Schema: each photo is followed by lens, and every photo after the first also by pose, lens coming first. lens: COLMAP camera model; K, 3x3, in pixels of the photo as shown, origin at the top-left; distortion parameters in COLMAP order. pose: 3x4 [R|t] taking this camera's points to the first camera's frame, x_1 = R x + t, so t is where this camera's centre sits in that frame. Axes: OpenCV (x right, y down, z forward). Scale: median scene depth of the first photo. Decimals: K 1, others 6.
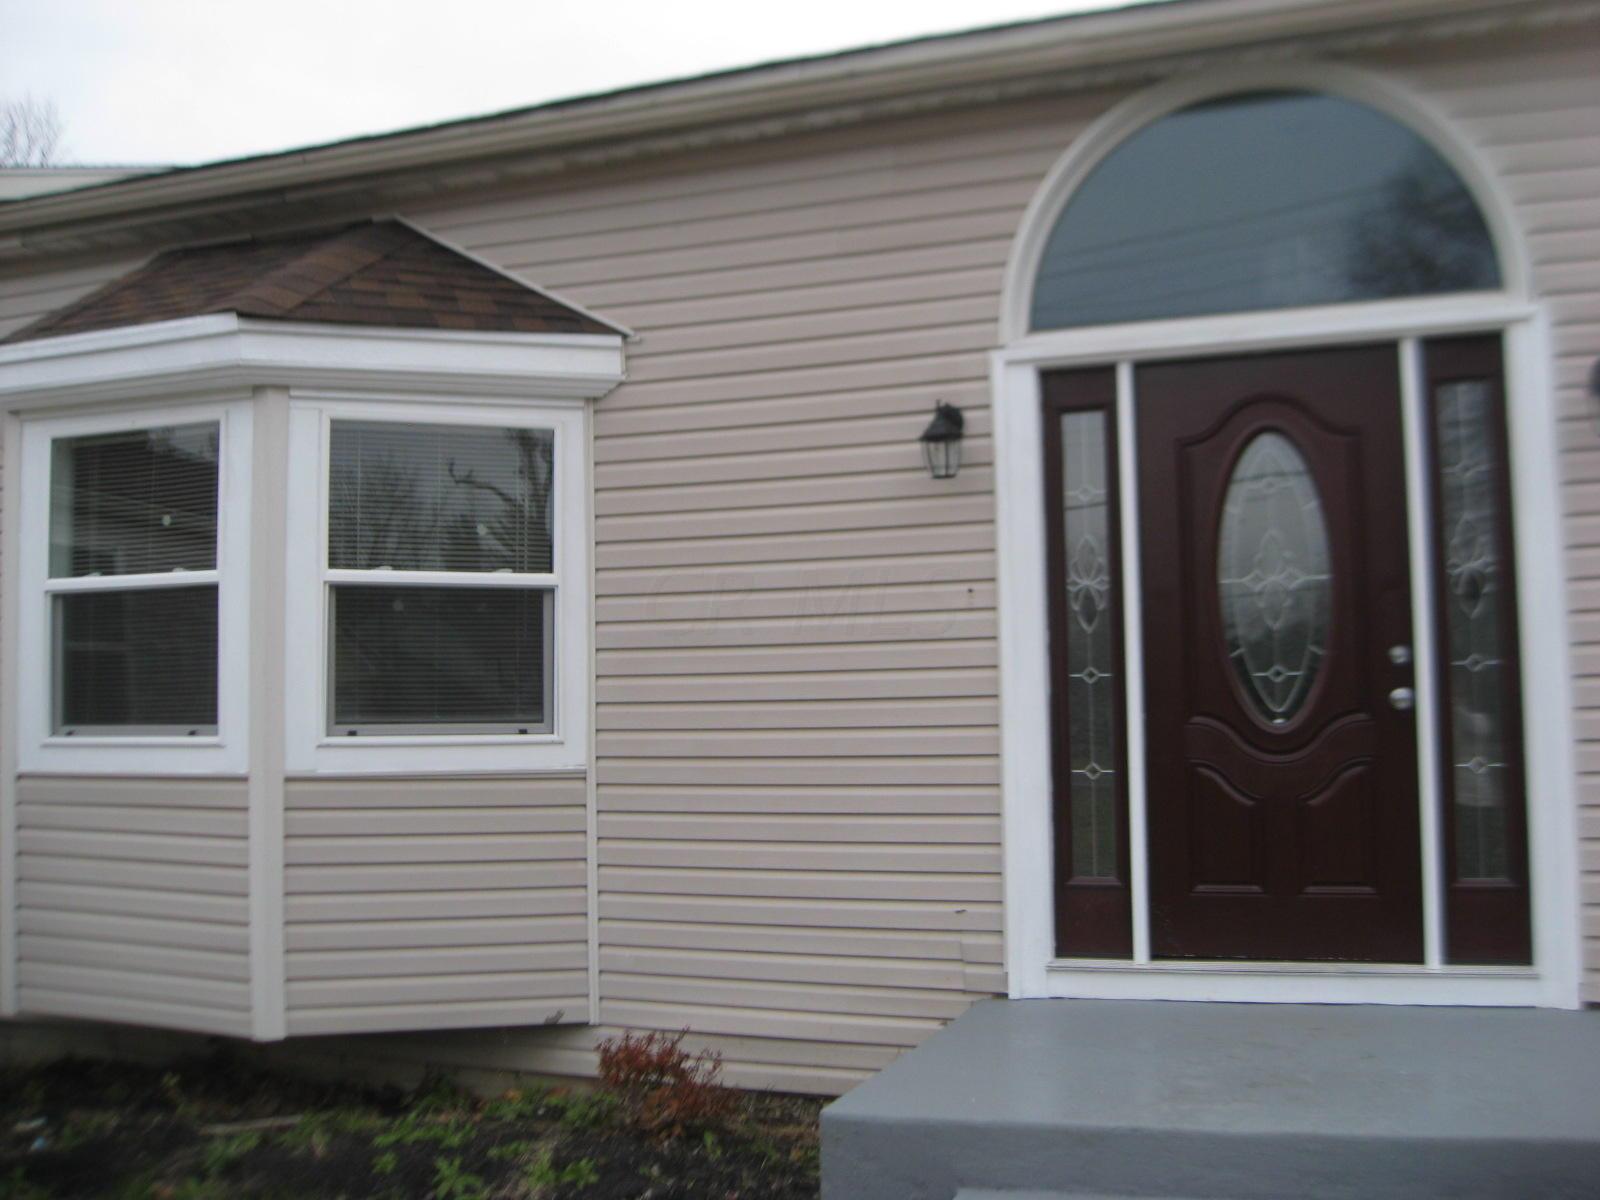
lens RADIAL K [[1763.7, 0, 799.6], [0, 1763.7, 616.8], [0, 0, 1]] dist [-0.094196, 0.035030]
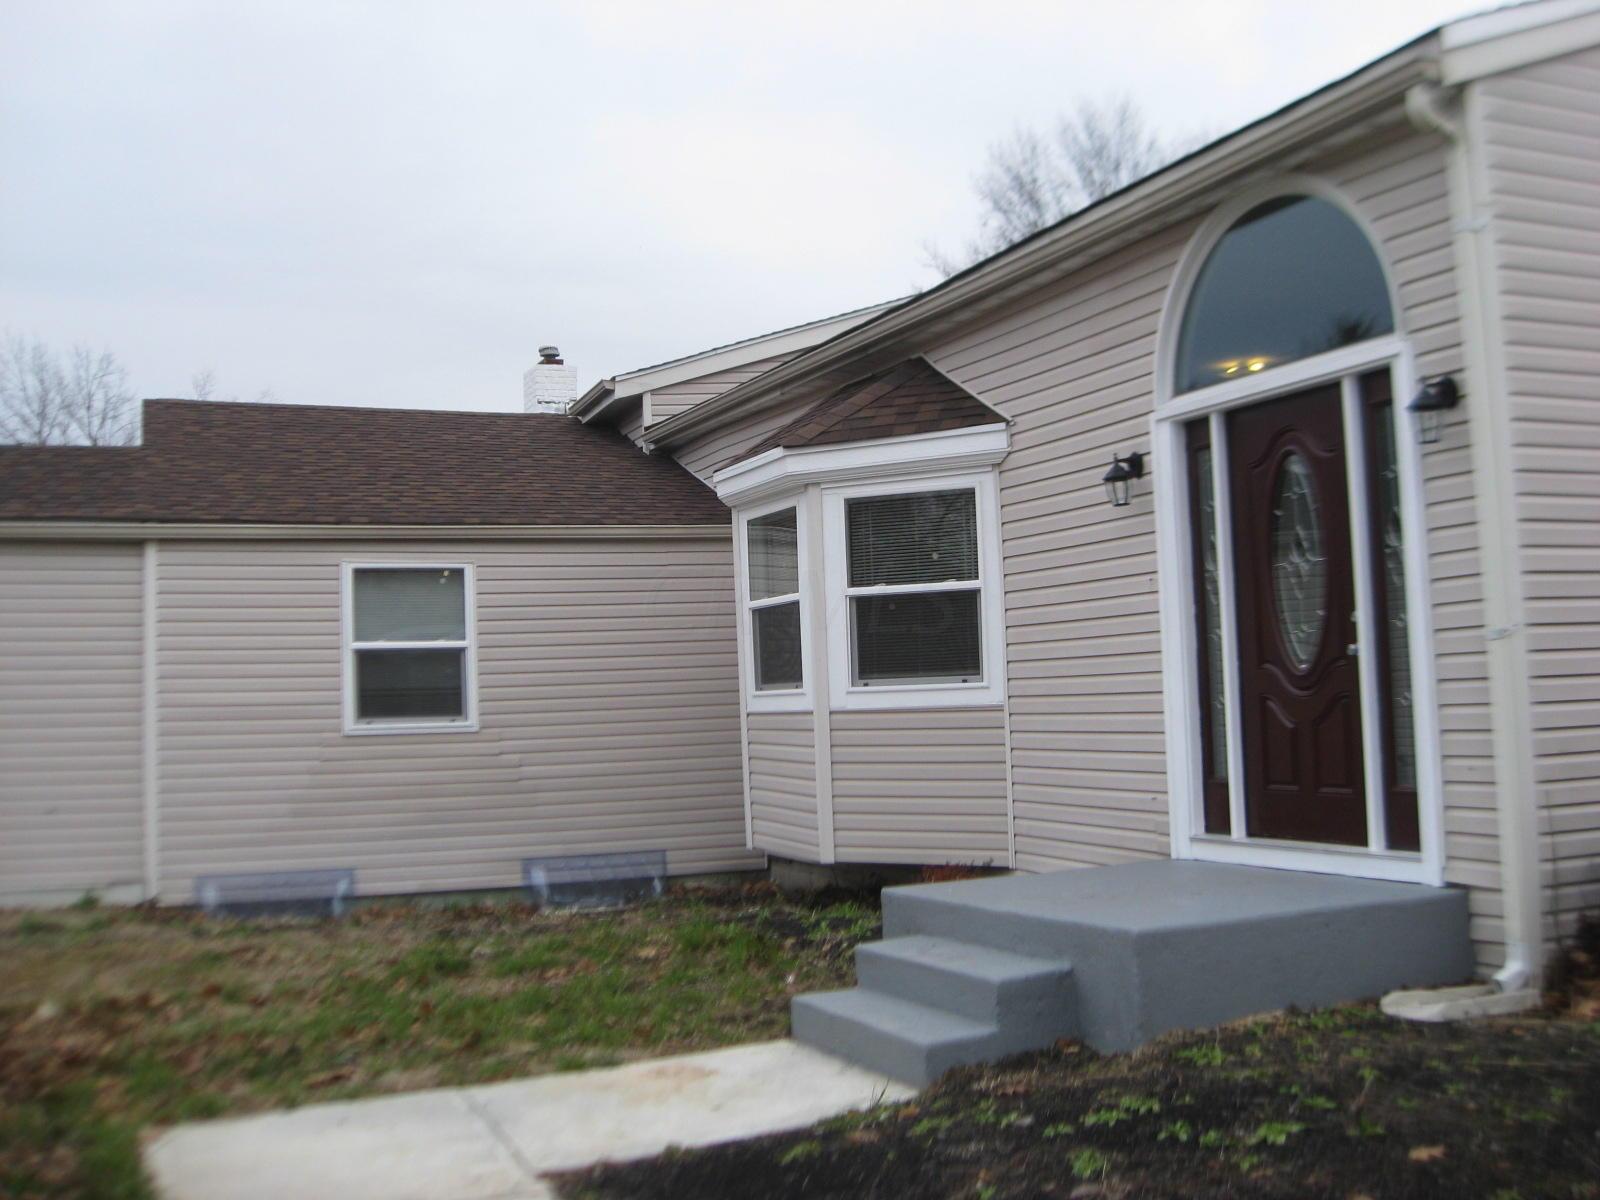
lens RADIAL K [[1717.0, 0, 800.0], [0, 1717.0, 600.0], [0, 0, 1]] dist [-0.011017, 0.023873]
pose [[0.703599, -0.052060, -0.708688, 0.861358], [0.072766, 0.997348, -0.001021, -0.017341], [0.706862, -0.050850, 0.705522, -0.198637]]
